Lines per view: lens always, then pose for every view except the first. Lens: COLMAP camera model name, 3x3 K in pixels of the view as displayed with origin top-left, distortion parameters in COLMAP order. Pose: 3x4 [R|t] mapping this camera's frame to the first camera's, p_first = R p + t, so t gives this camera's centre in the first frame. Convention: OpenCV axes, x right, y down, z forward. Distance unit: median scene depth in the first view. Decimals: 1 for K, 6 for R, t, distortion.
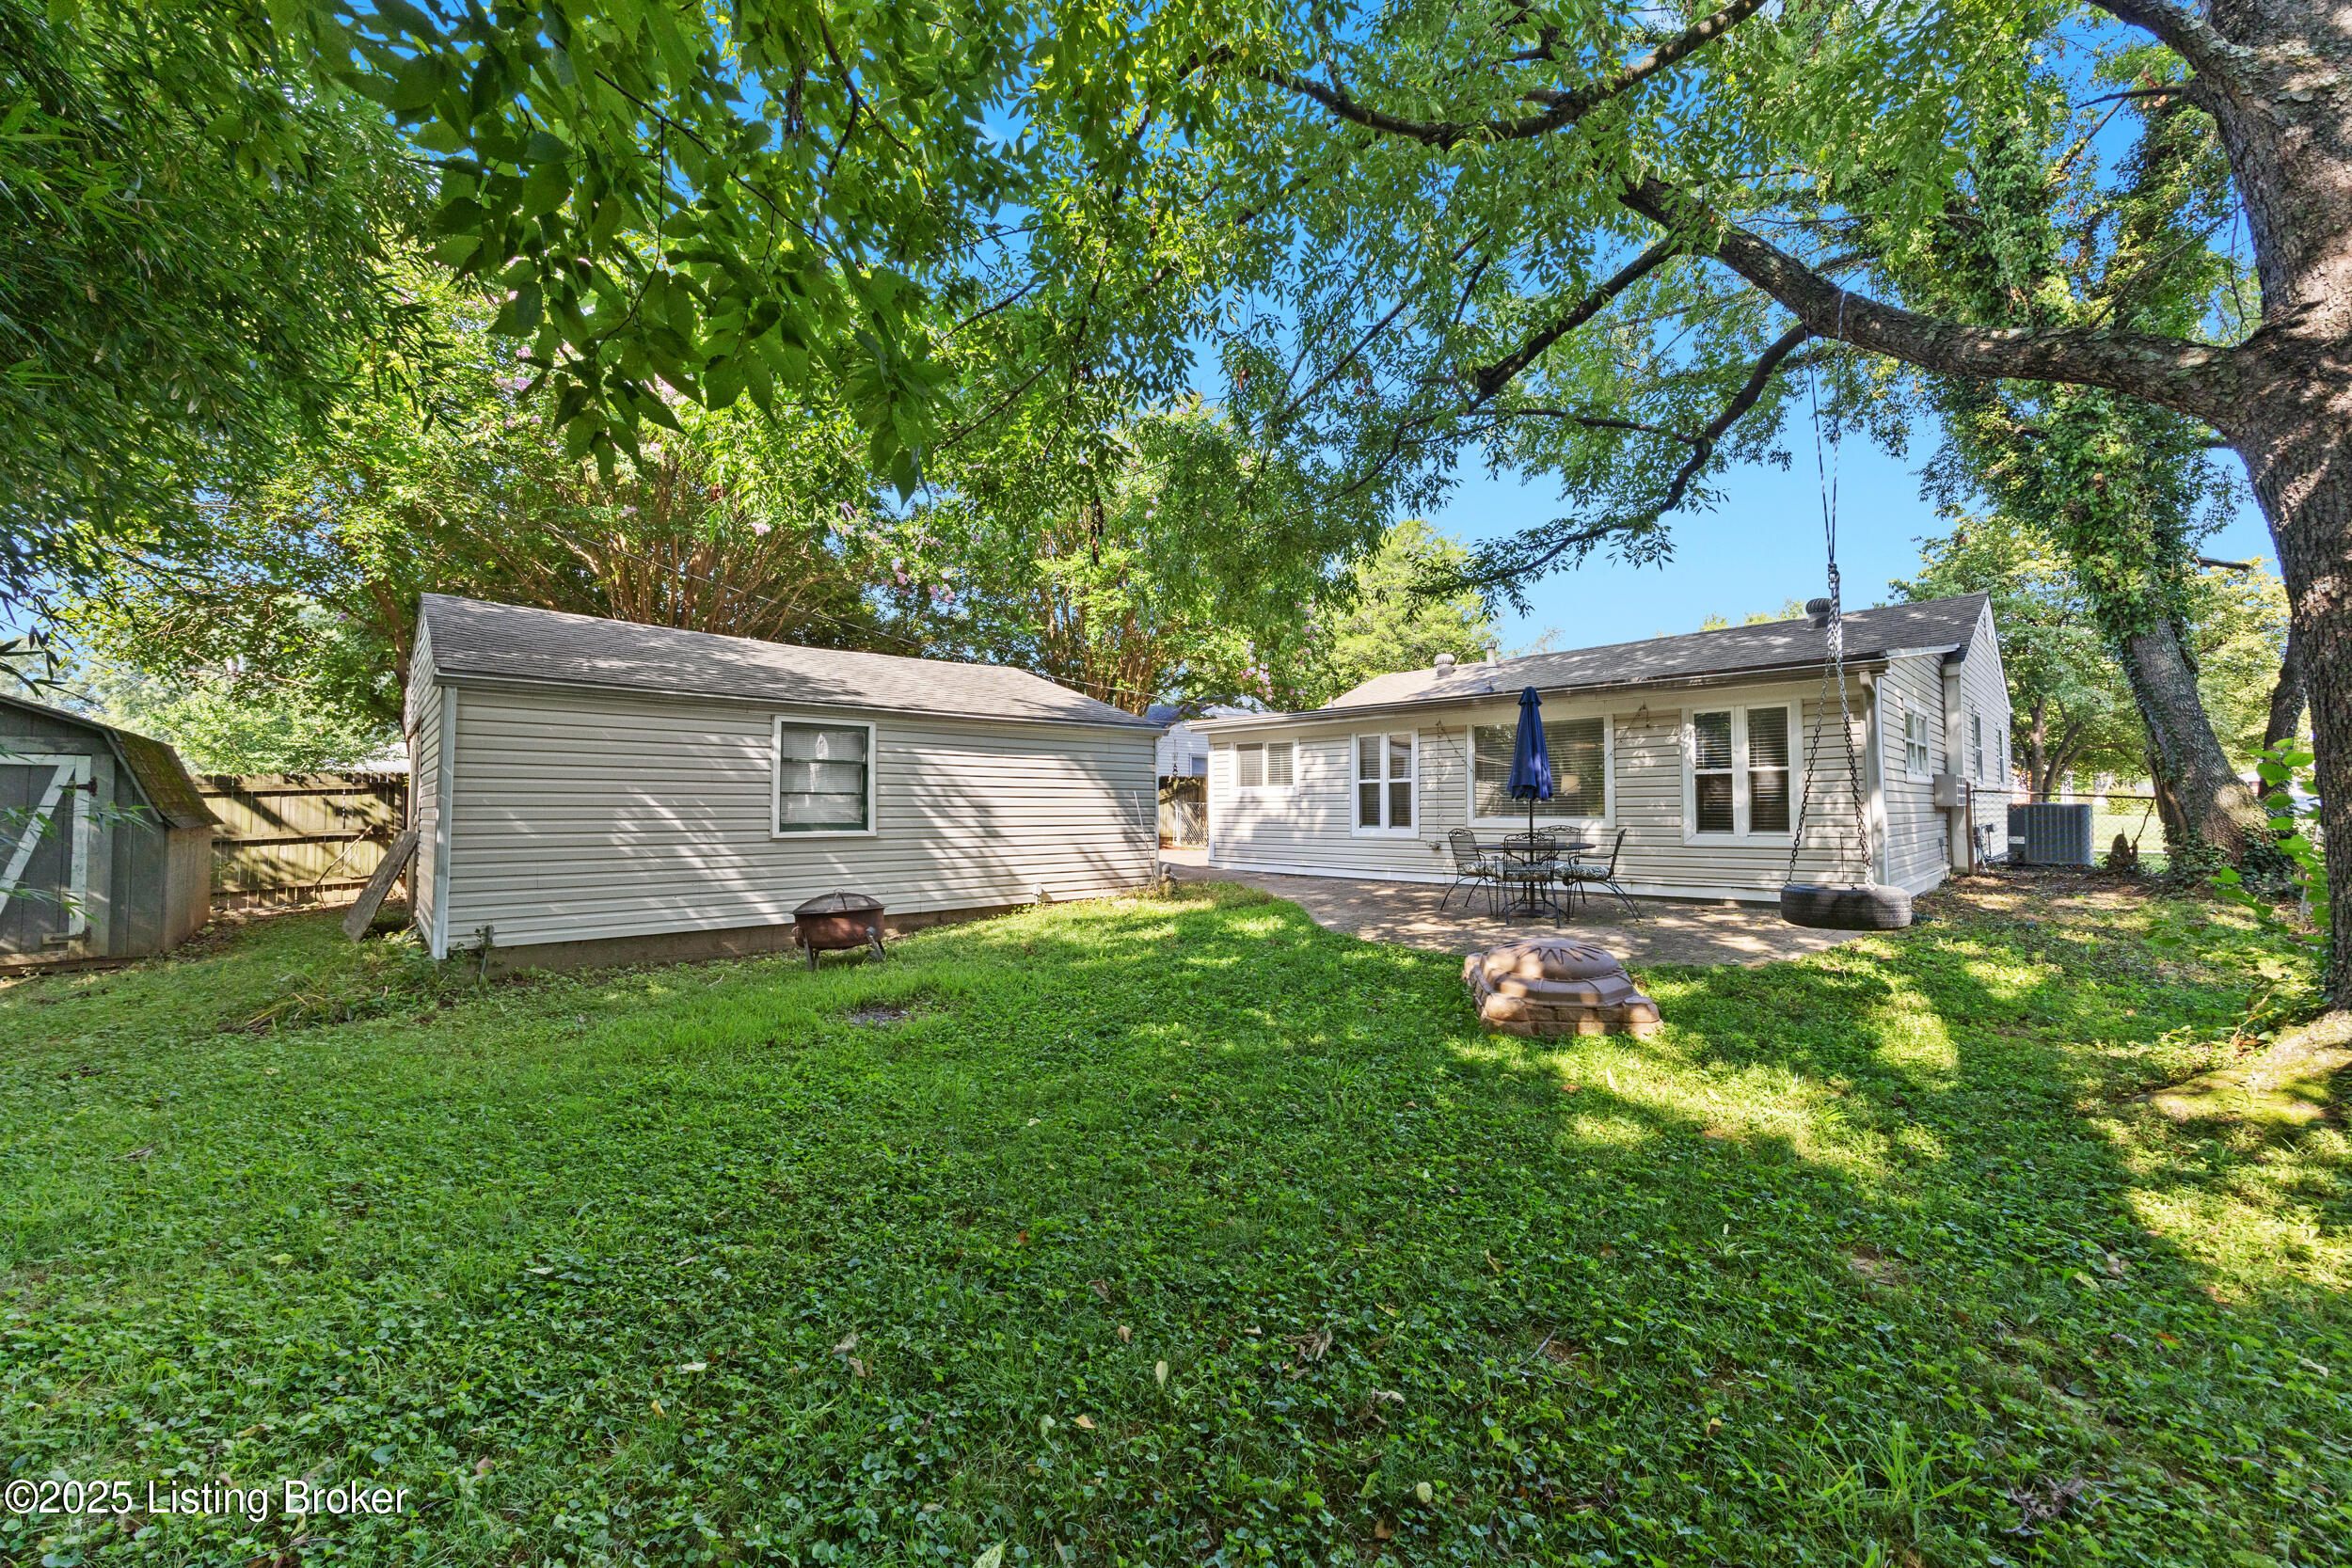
lens RADIAL K [[902.9, 0, 1180.6], [0, 902.9, 782.8], [0, 0, 1]] dist [-0.000720, 0.000006]
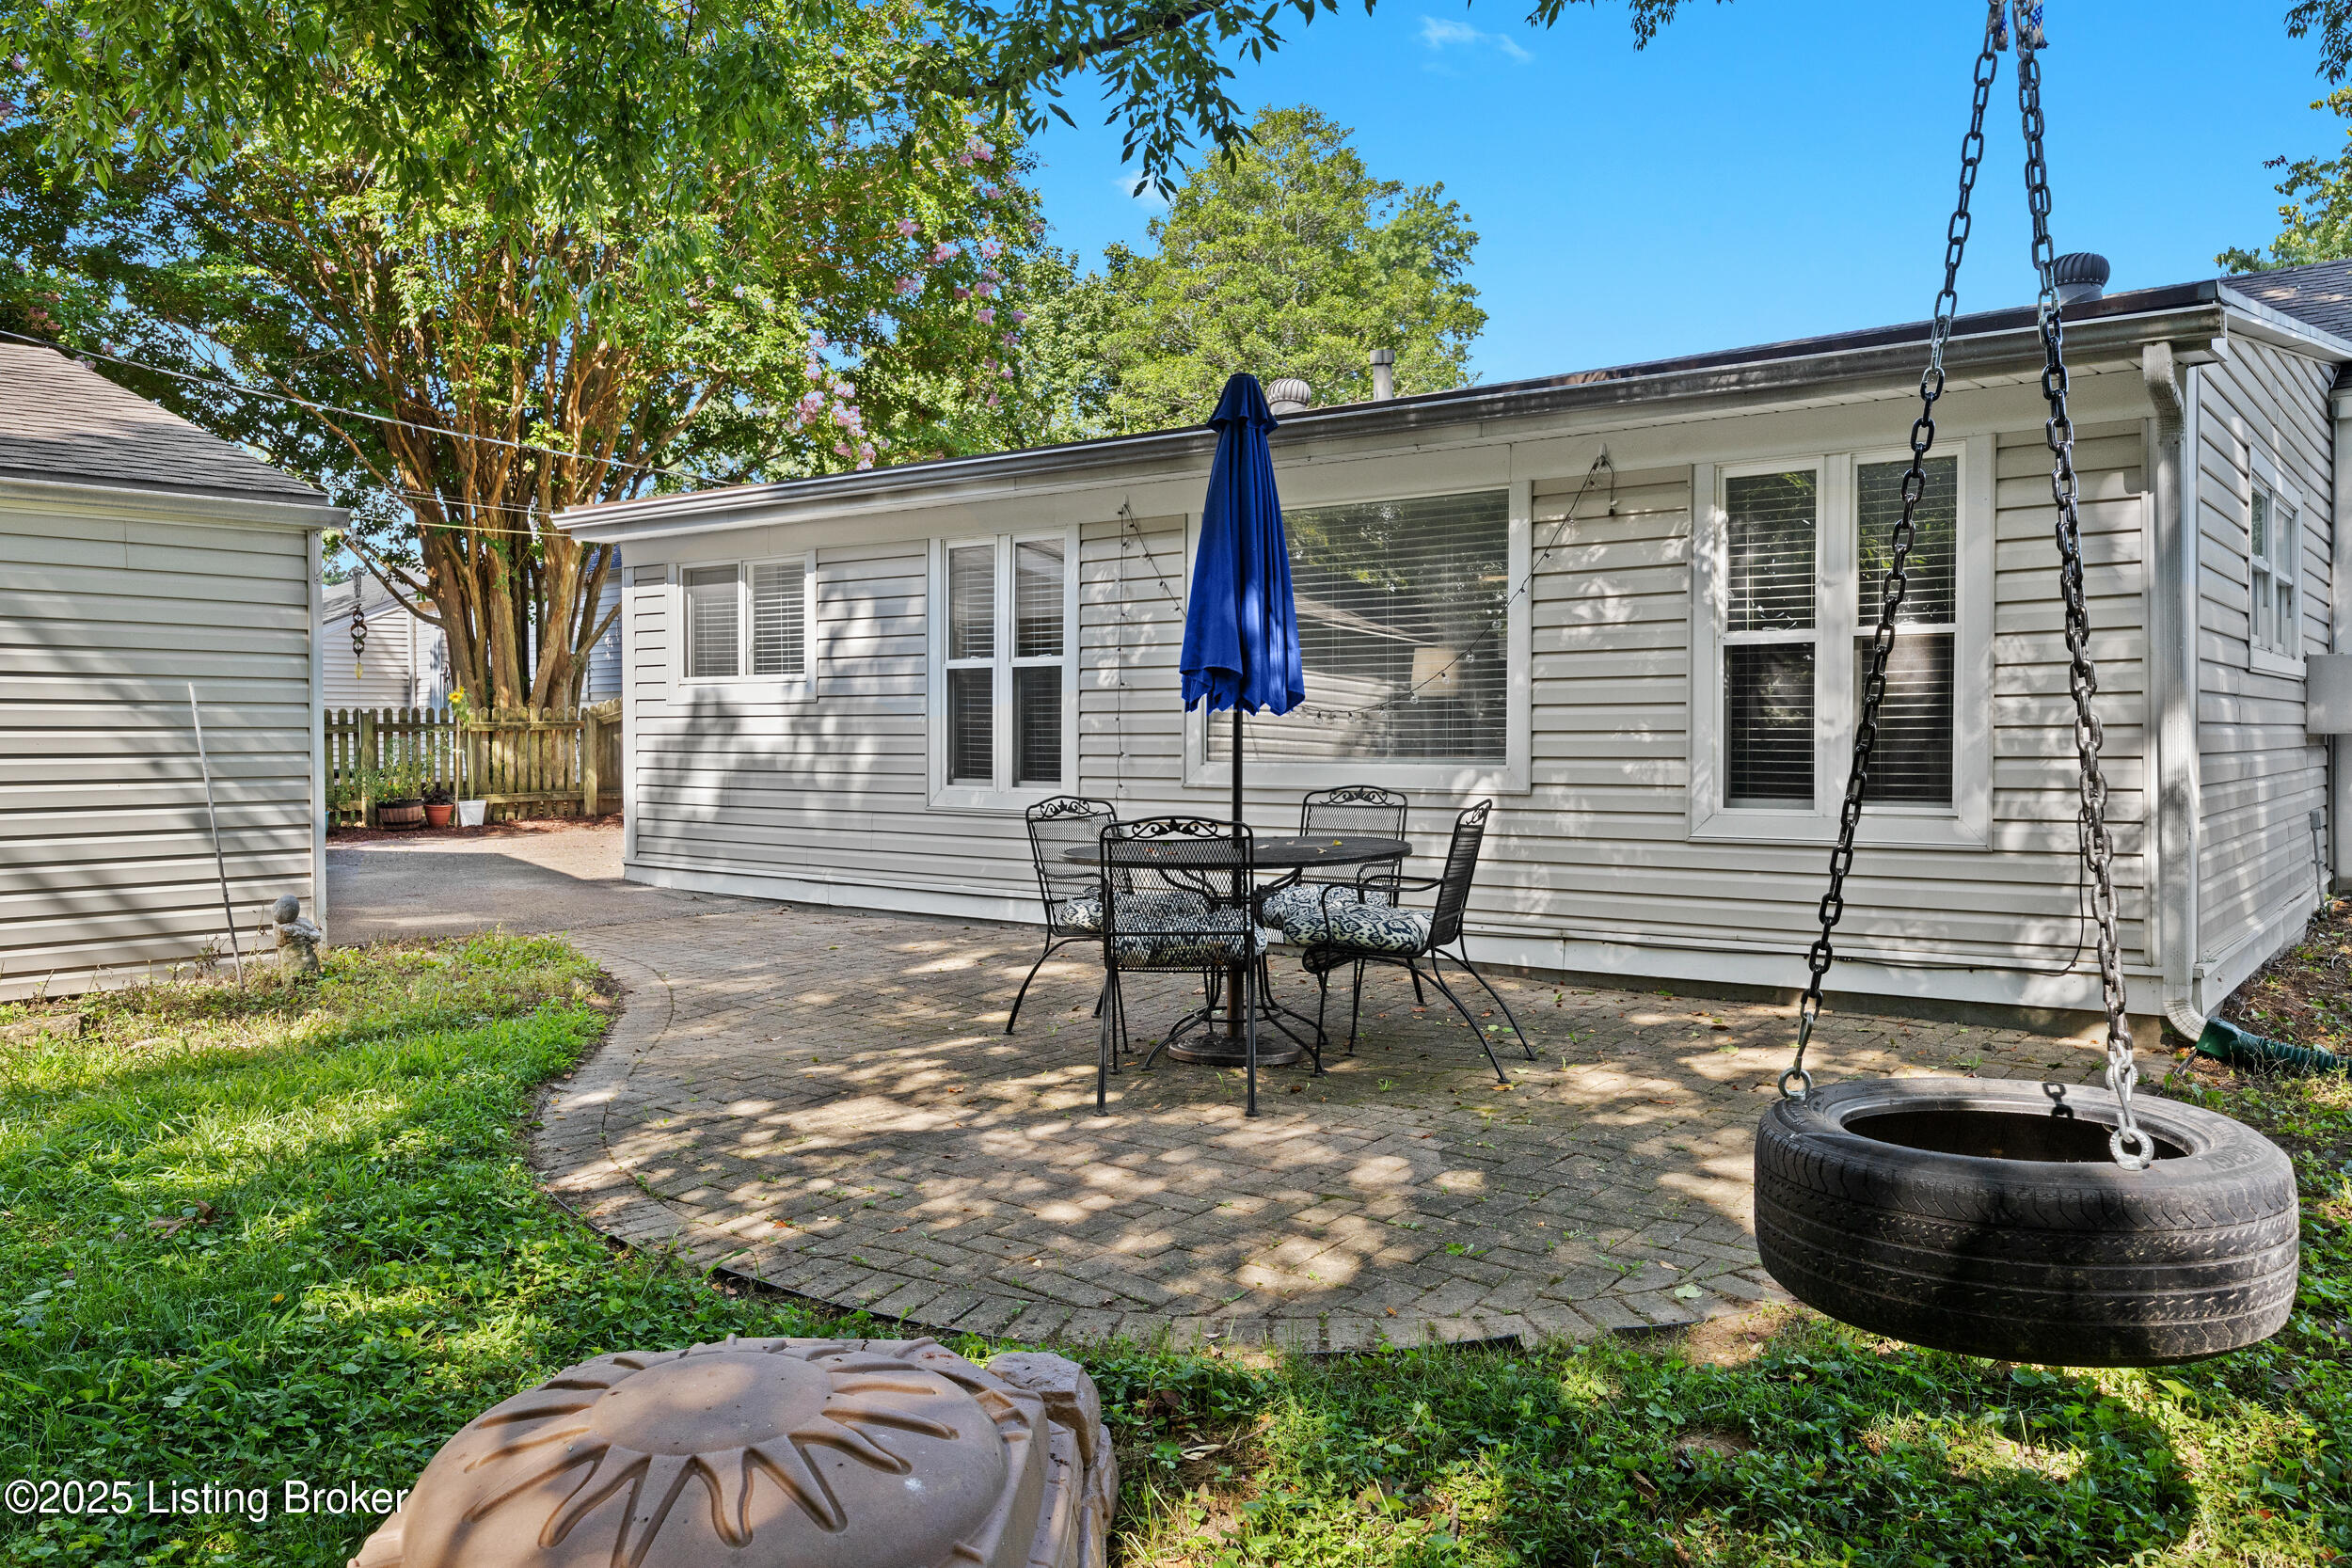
lens RADIAL K [[1782.7, 0, 1174.0], [0, 1782.7, 777.0], [0, 0, 1]] dist [-0.009104, -0.003764]
pose [[0.989982, -0.001864, 0.141183, 0.232261], [-0.005827, 0.998521, 0.054046, 0.005388], [-0.141075, -0.054328, 0.988507, 0.298679]]
